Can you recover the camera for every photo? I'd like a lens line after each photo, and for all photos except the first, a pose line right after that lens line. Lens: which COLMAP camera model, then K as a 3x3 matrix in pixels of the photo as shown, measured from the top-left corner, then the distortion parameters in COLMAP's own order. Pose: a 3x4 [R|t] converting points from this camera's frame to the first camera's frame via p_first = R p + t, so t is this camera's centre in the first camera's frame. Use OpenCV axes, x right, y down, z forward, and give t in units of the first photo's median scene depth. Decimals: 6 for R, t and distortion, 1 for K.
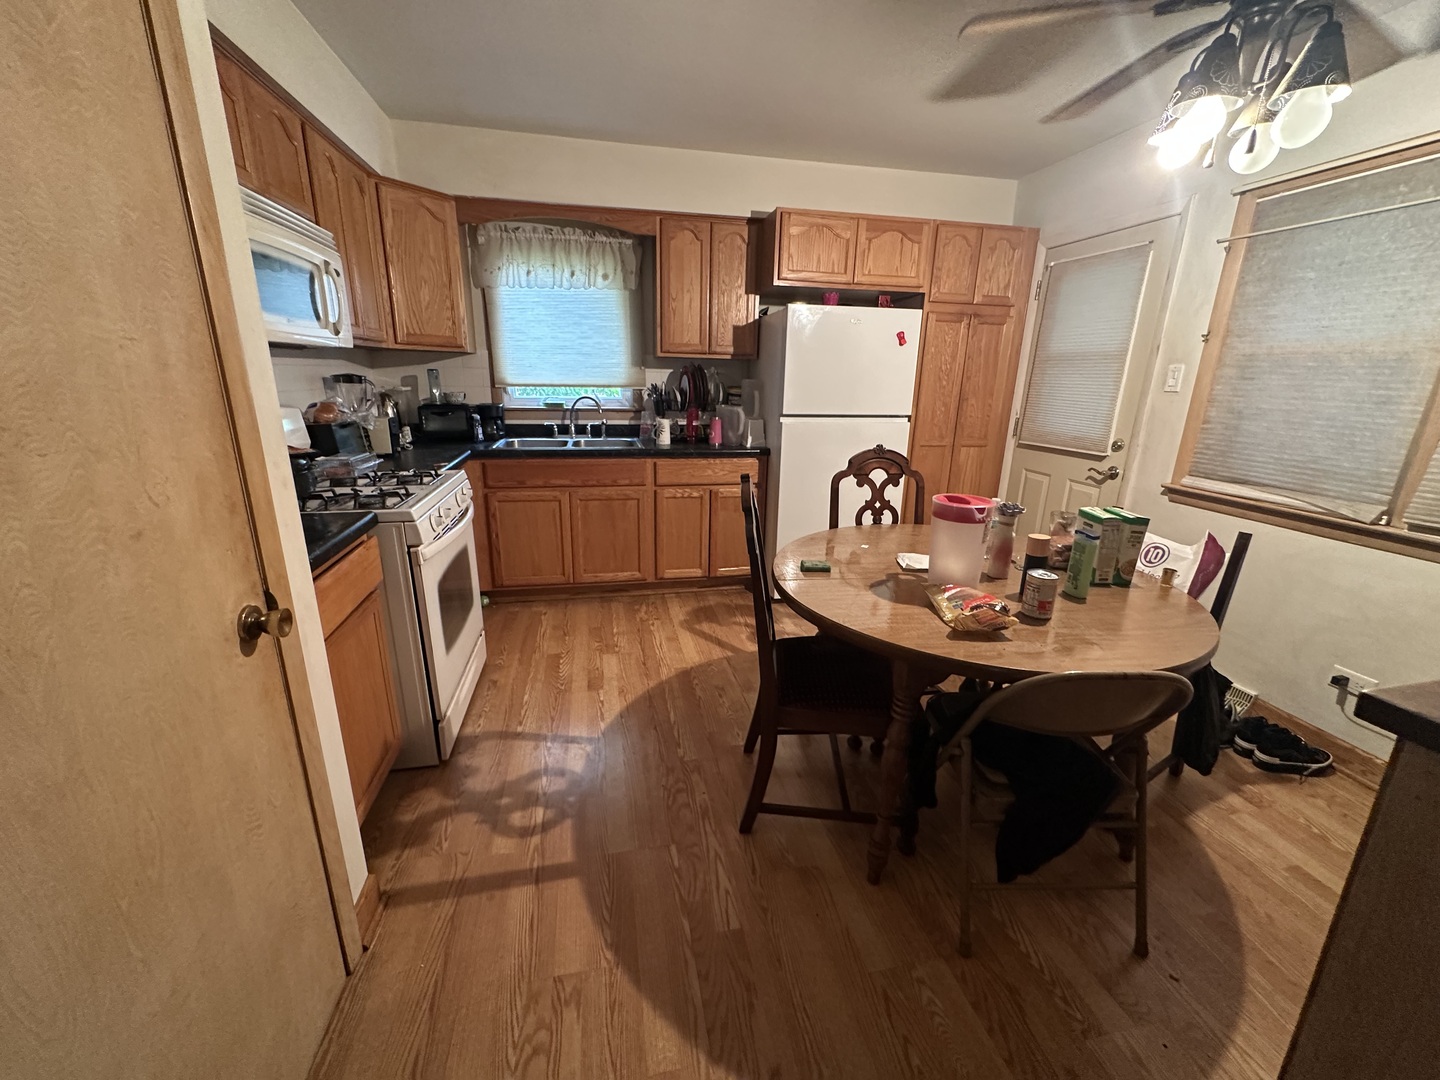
lens RADIAL K [[576.8, 0, 720.3], [0, 576.8, 538.3], [0, 0, 1]] dist [-0.000194, -0.000044]
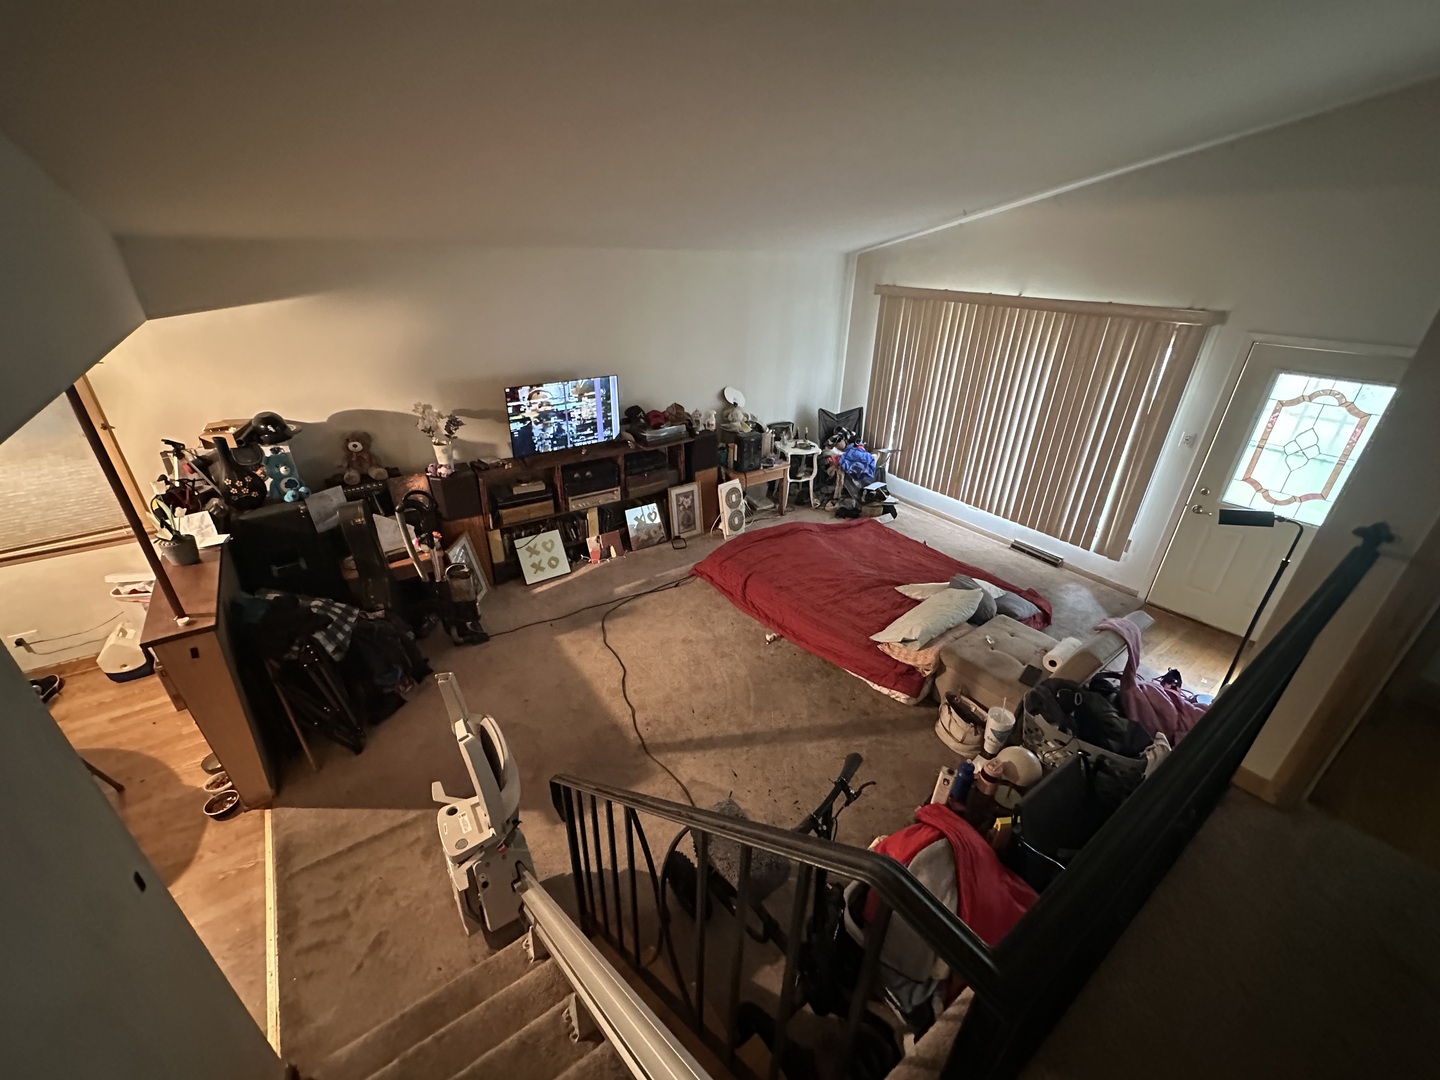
lens RADIAL K [[576.8, 0, 716.8], [0, 576.8, 537.3], [0, 0, 1]] dist [-0.000194, -0.000044]
pose [[-0.398580, -0.438798, 0.805351, -0.998888], [0.223178, 0.805317, 0.549233, -0.486003], [-0.889565, 0.398650, -0.223054, -0.584687]]
